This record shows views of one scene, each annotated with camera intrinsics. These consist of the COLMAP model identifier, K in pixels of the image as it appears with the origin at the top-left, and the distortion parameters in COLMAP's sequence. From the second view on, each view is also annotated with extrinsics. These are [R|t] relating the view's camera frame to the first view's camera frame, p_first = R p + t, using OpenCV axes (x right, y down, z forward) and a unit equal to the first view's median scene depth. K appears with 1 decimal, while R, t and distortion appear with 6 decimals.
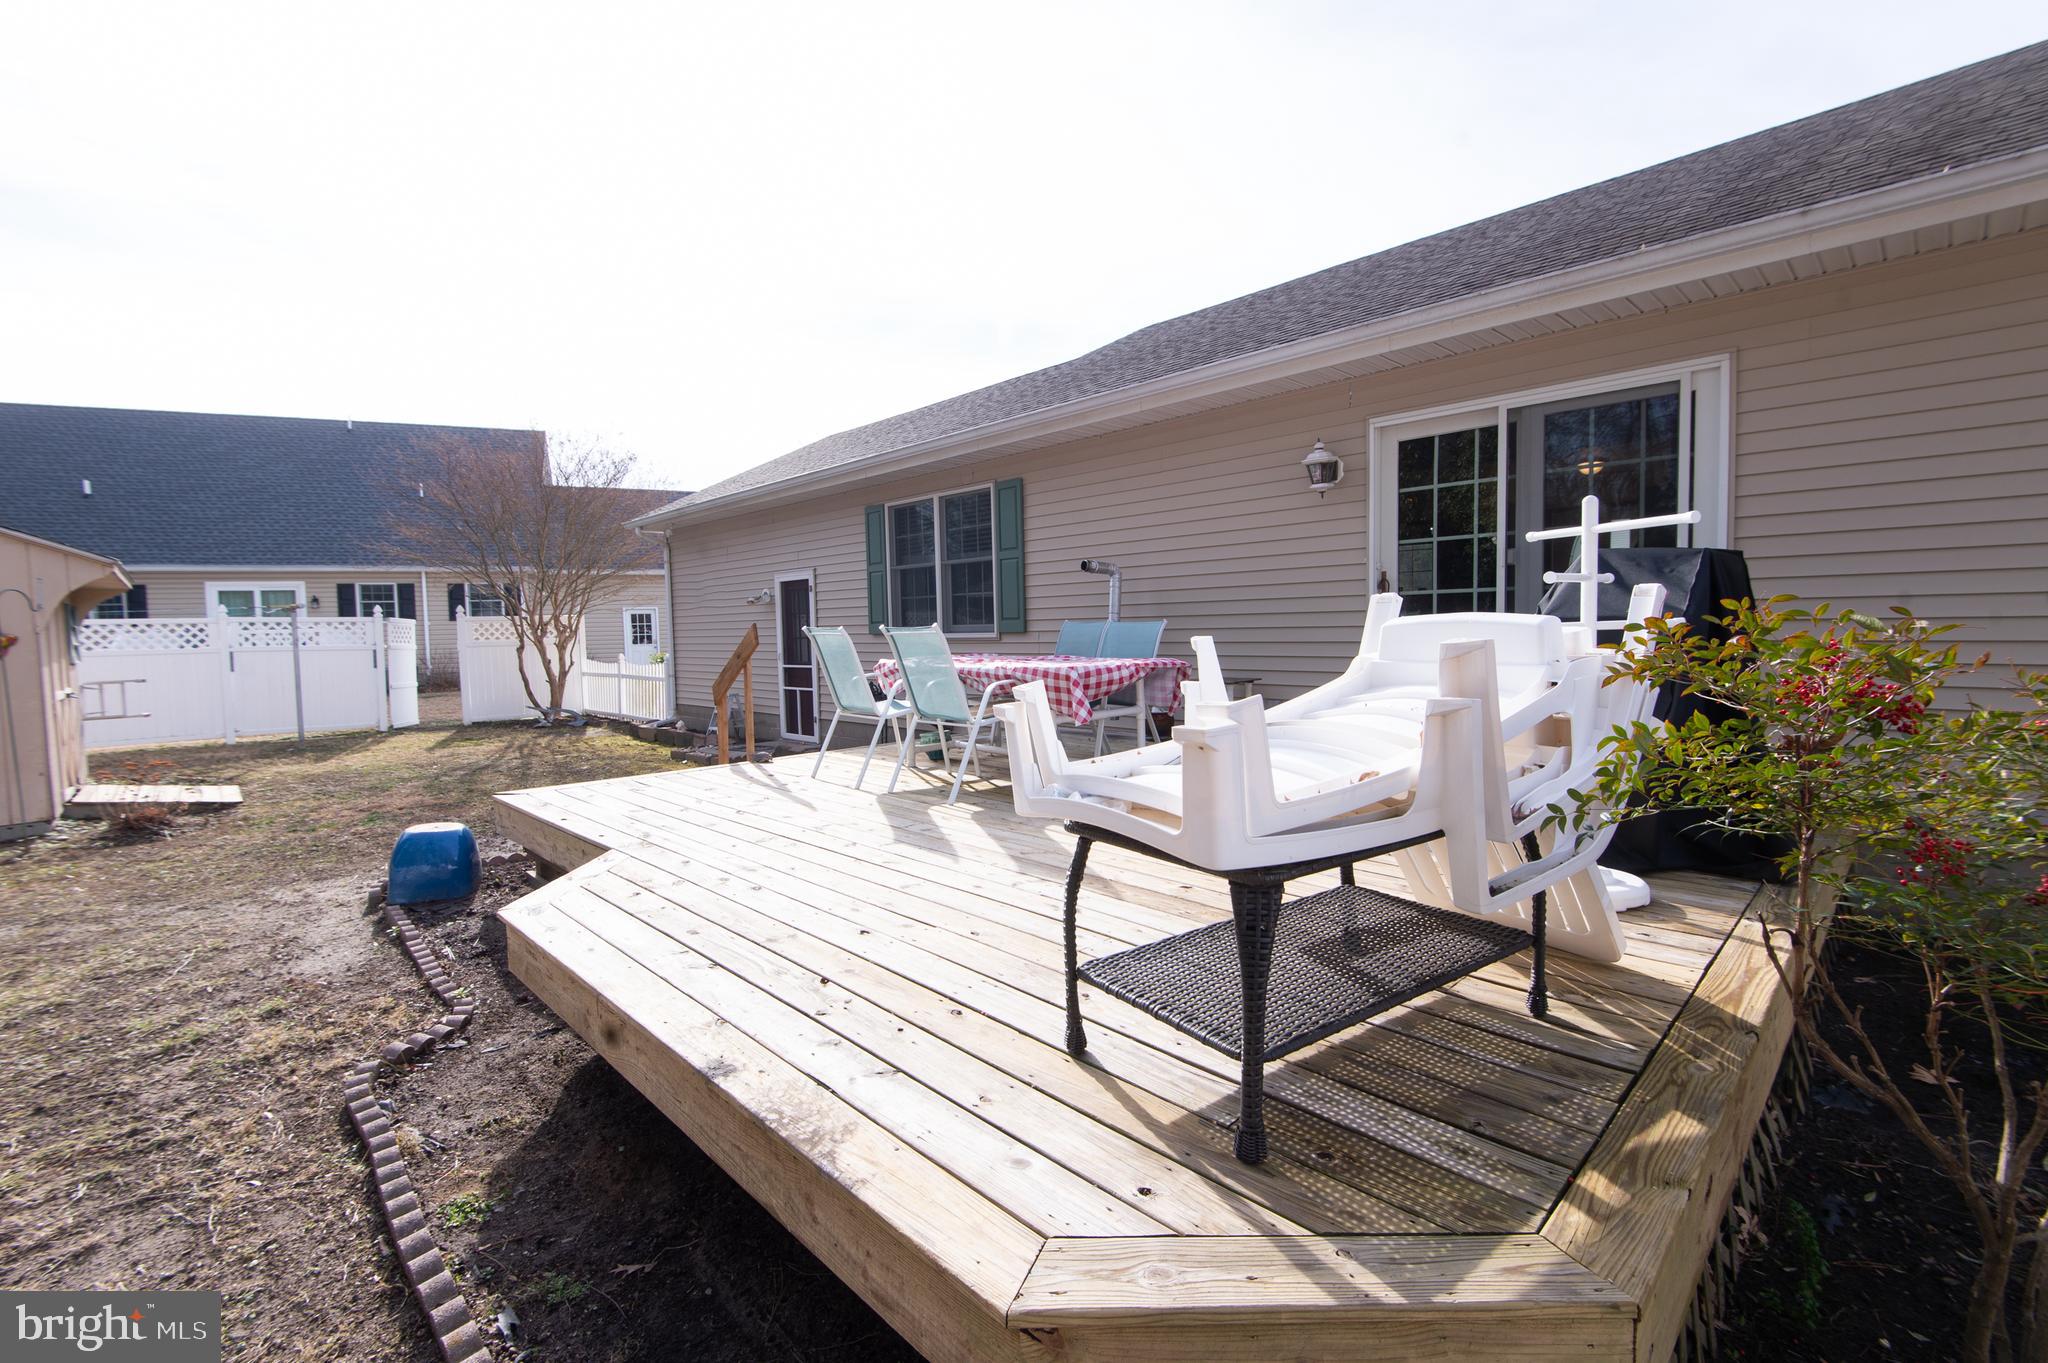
lens RADIAL K [[897.8, 0, 1028.9], [0, 897.8, 680.2], [0, 0, 1]] dist [0.043138, -0.029374]
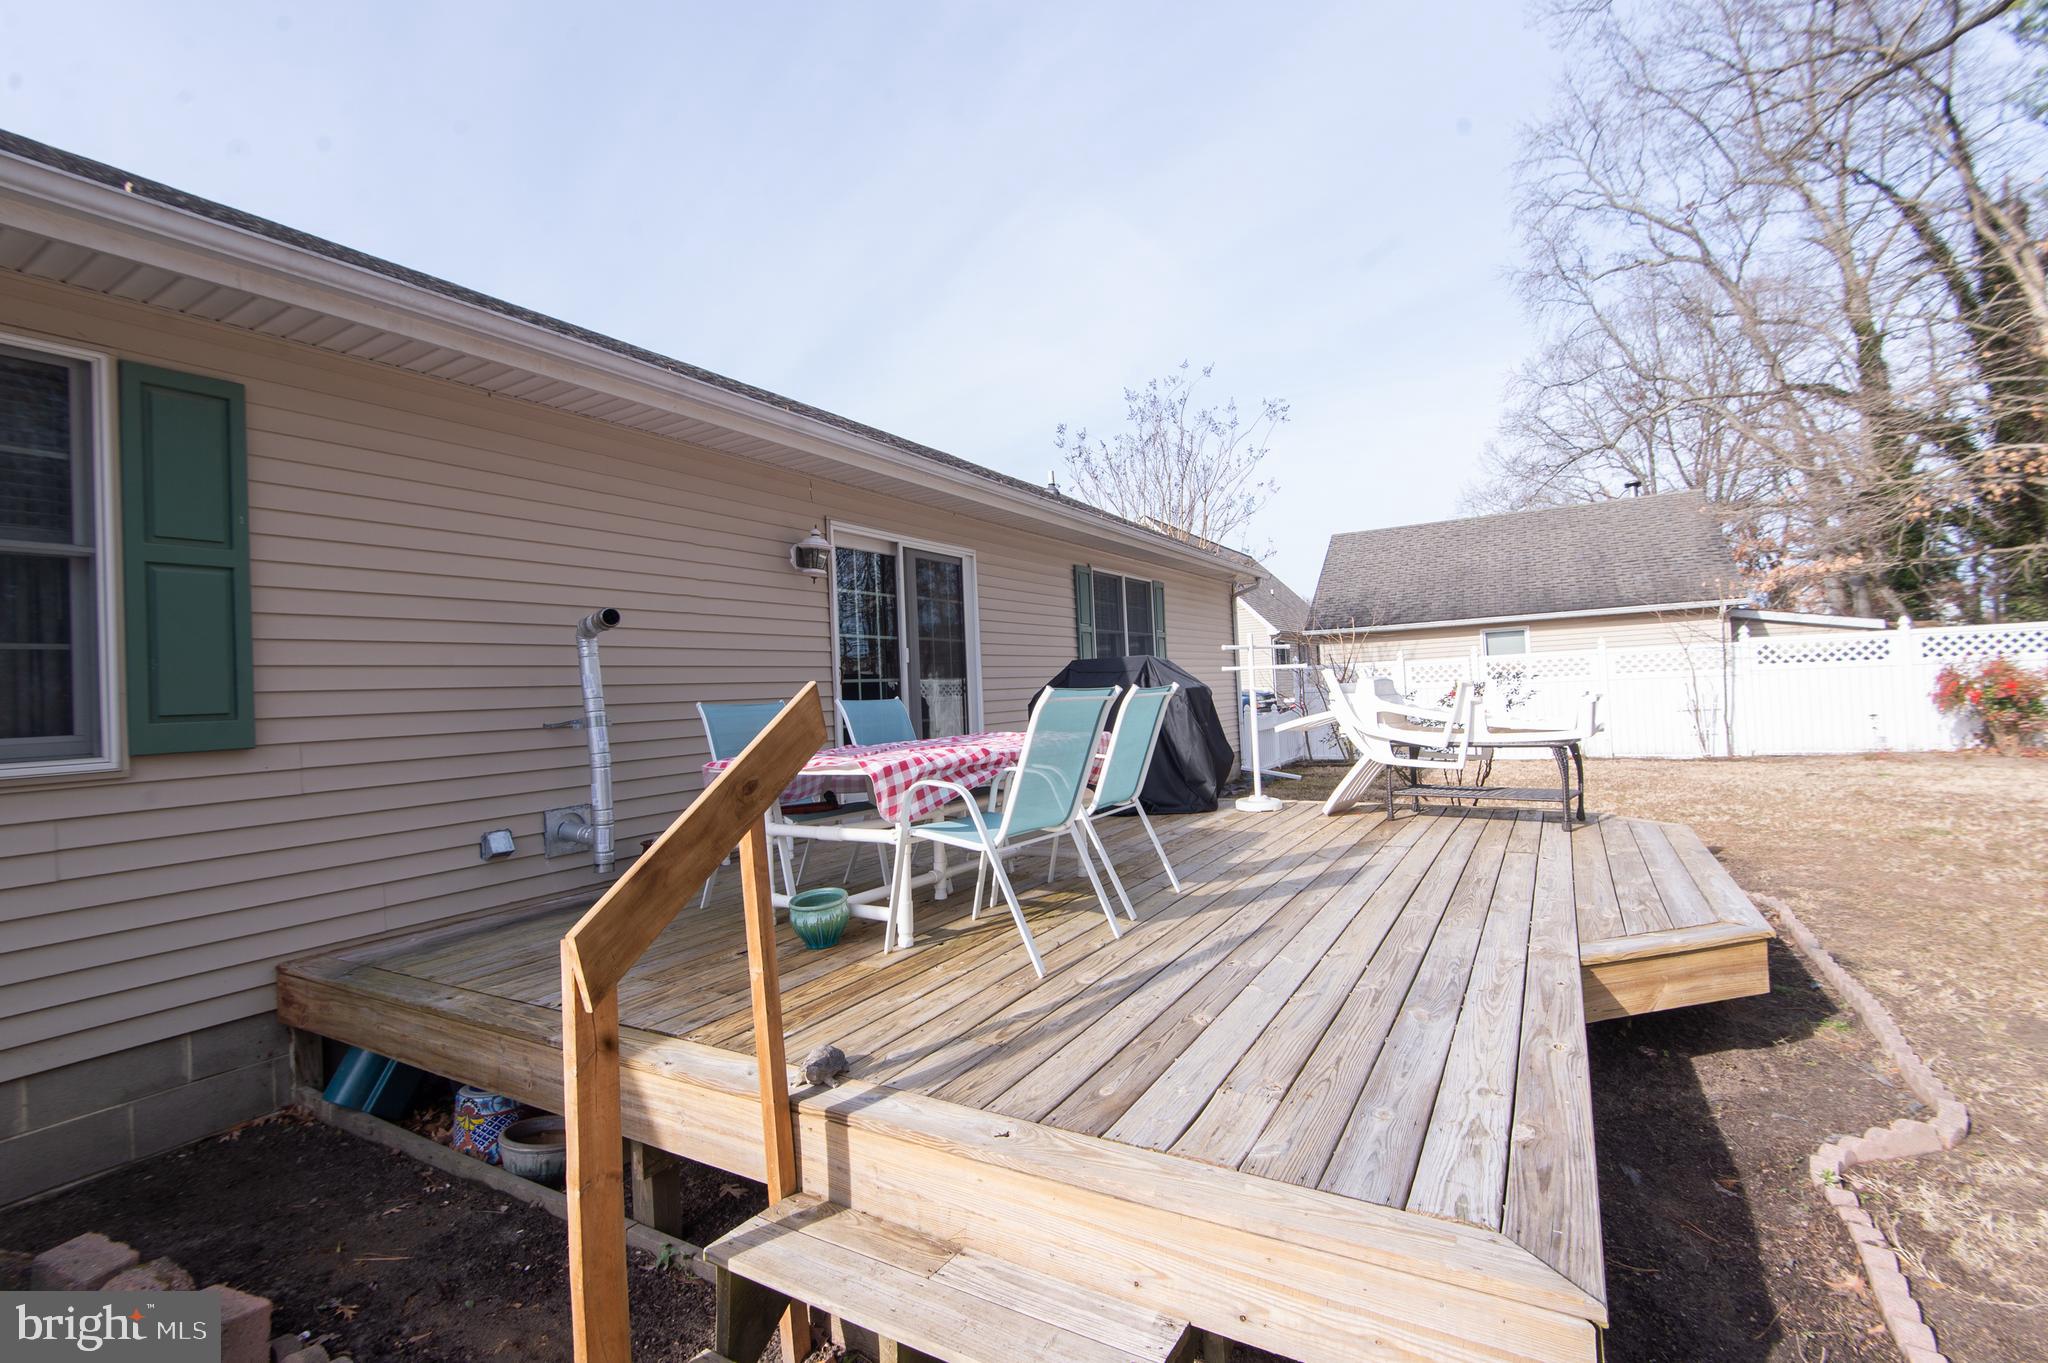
lens RADIAL K [[897.8, 0, 1028.9], [0, 897.8, 680.2], [0, 0, 1]] dist [0.043138, -0.029374]
pose [[-0.266897, -0.006038, 0.963706, -0.516908], [0.044078, 0.998857, 0.018466, -0.077195], [-0.962717, 0.047406, -0.266326, 0.766814]]
